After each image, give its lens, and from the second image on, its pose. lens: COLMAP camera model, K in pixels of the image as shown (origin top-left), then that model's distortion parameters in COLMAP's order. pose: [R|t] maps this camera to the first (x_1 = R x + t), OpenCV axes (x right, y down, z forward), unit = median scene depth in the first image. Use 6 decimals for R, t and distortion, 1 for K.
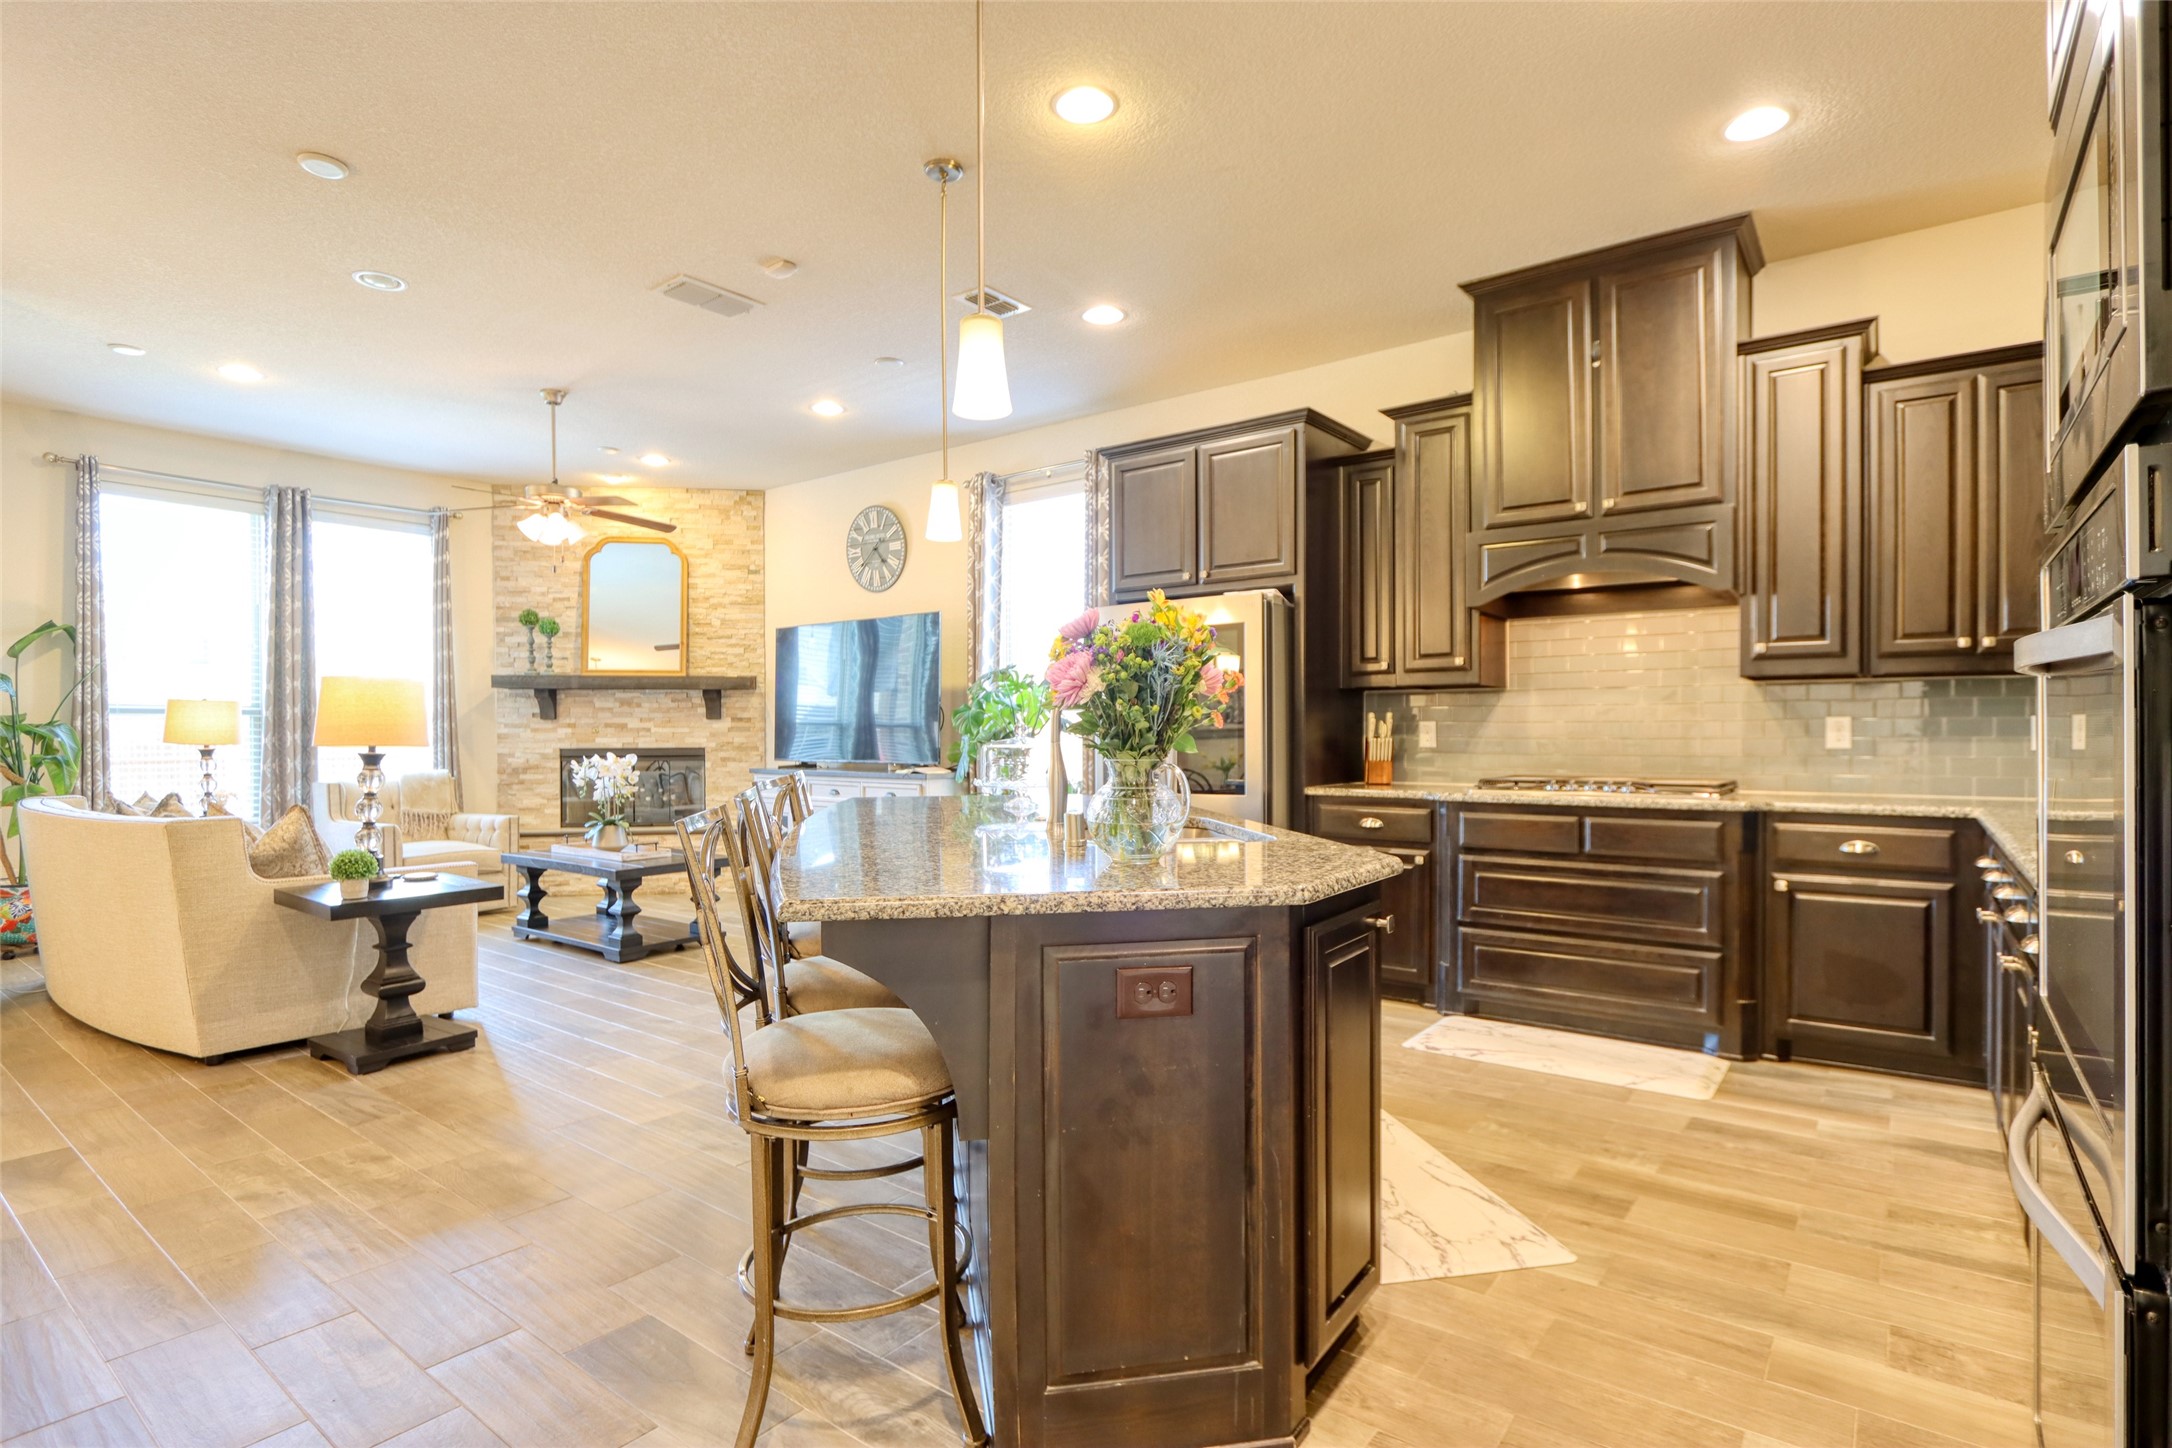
lens RADIAL K [[1070.0, 0, 1091.6], [0, 1070.0, 742.2], [0, 0, 1]] dist [-0.016058, 0.000609]
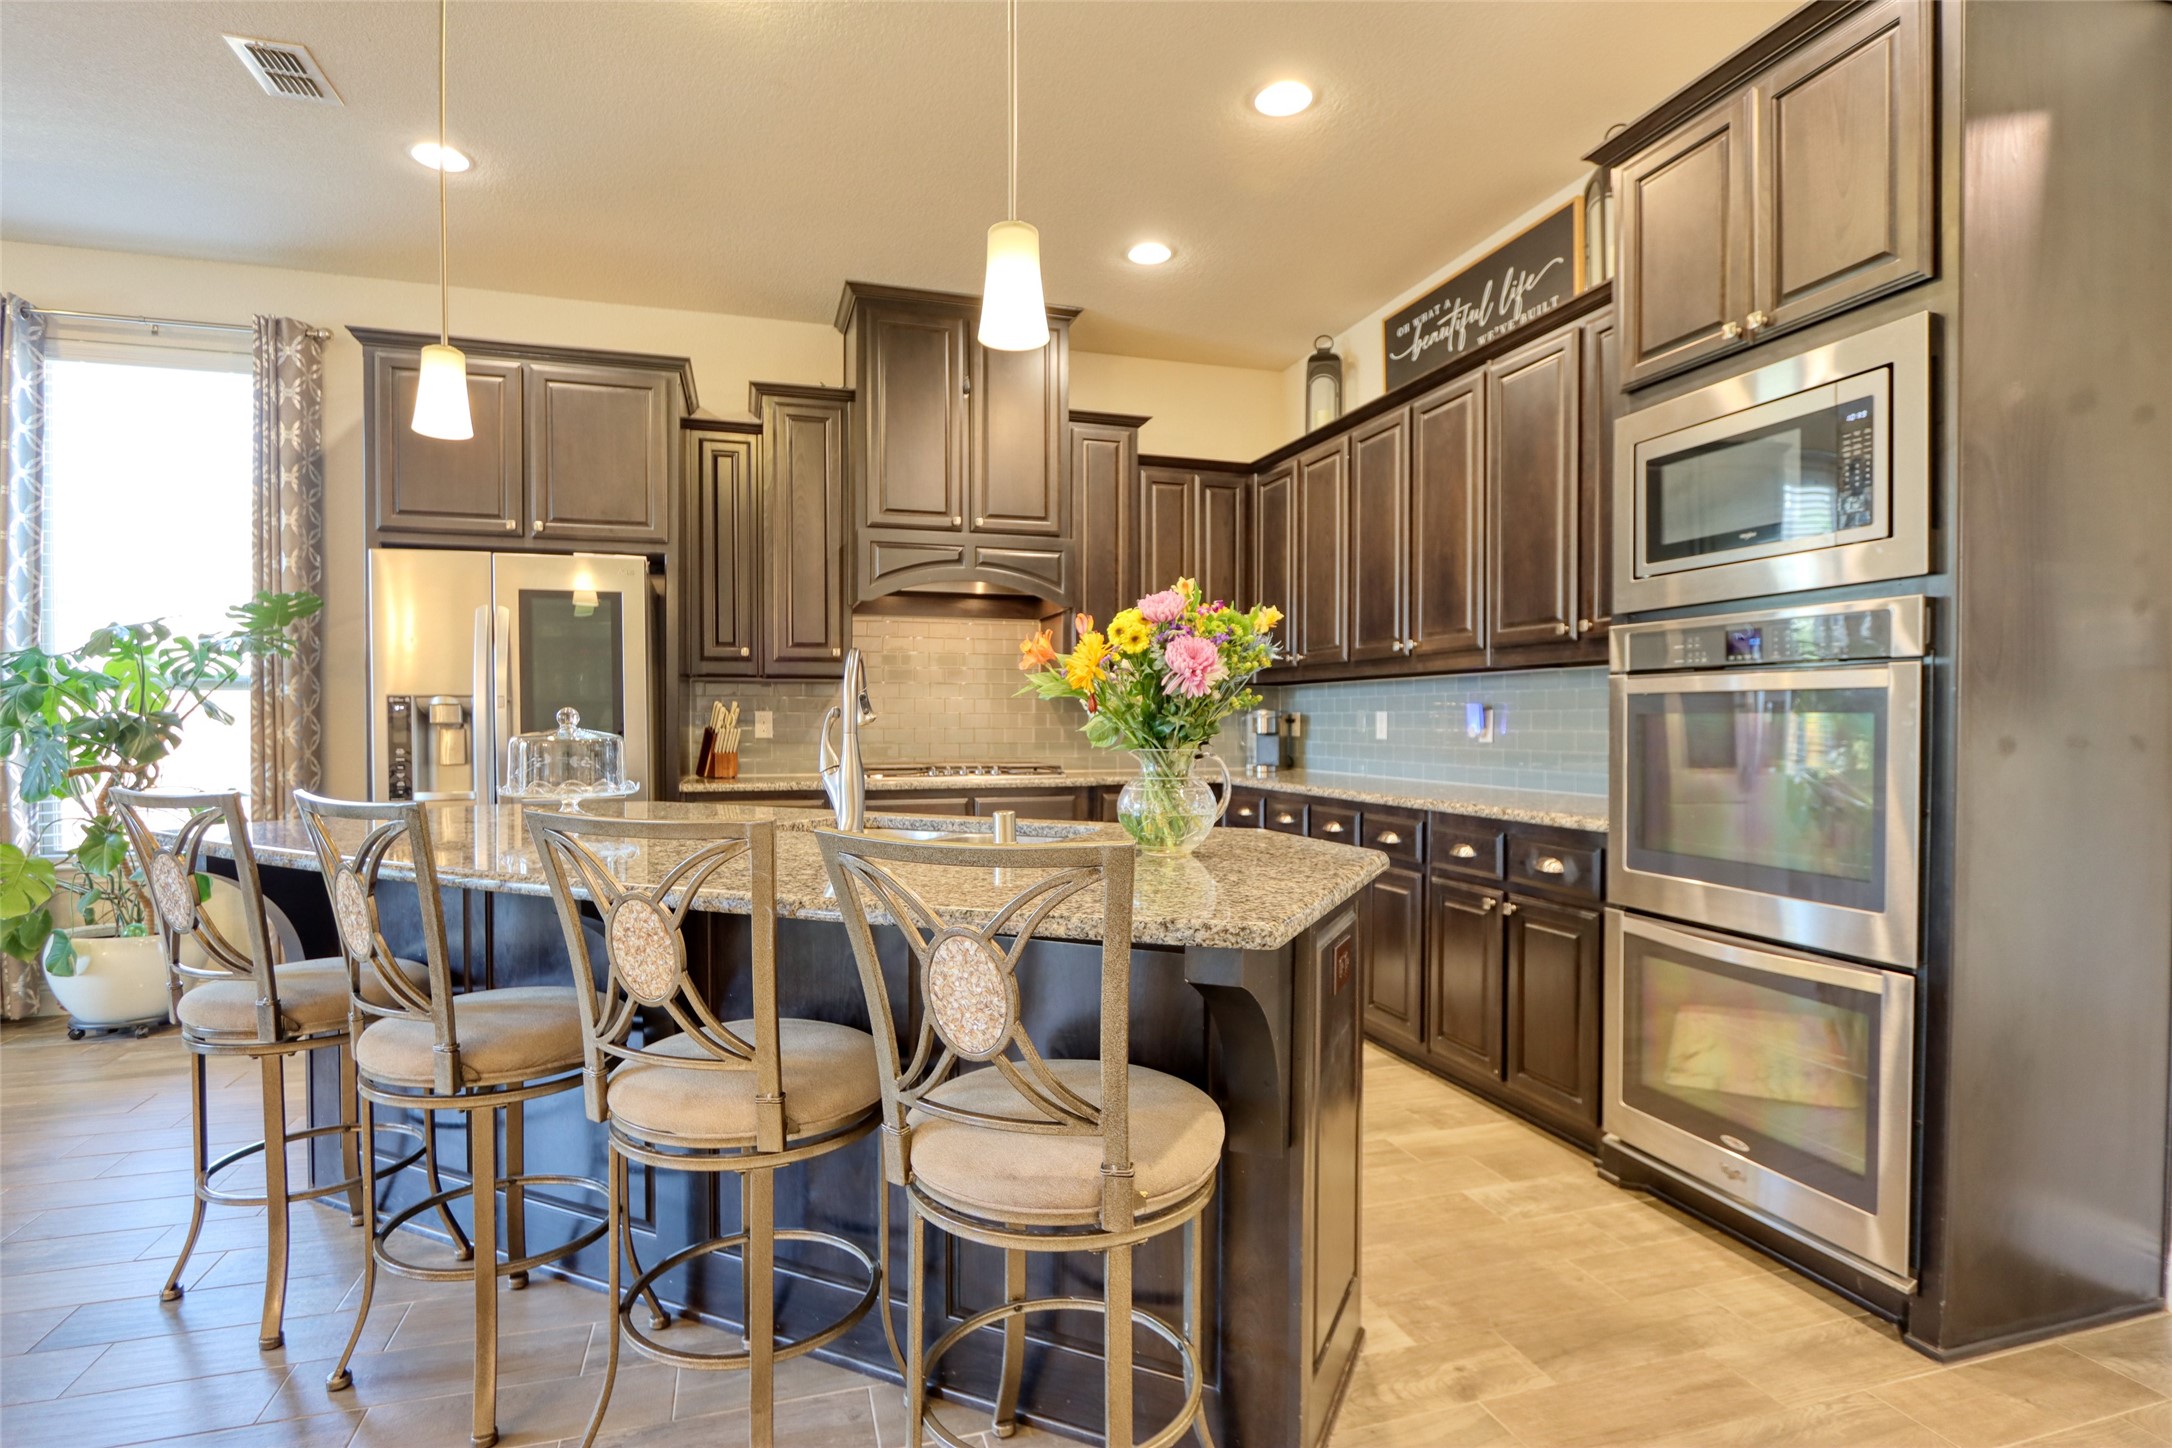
lens RADIAL K [[1080.5, 0, 1092.2], [0, 1080.5, 741.9], [0, 0, 1]] dist [-0.019276, 0.004520]
pose [[0.575741, -0.011529, 0.817551, -0.348557], [0.005364, 0.999932, 0.010323, -0.000450], [-0.817614, -0.001558, 0.575764, 0.210463]]
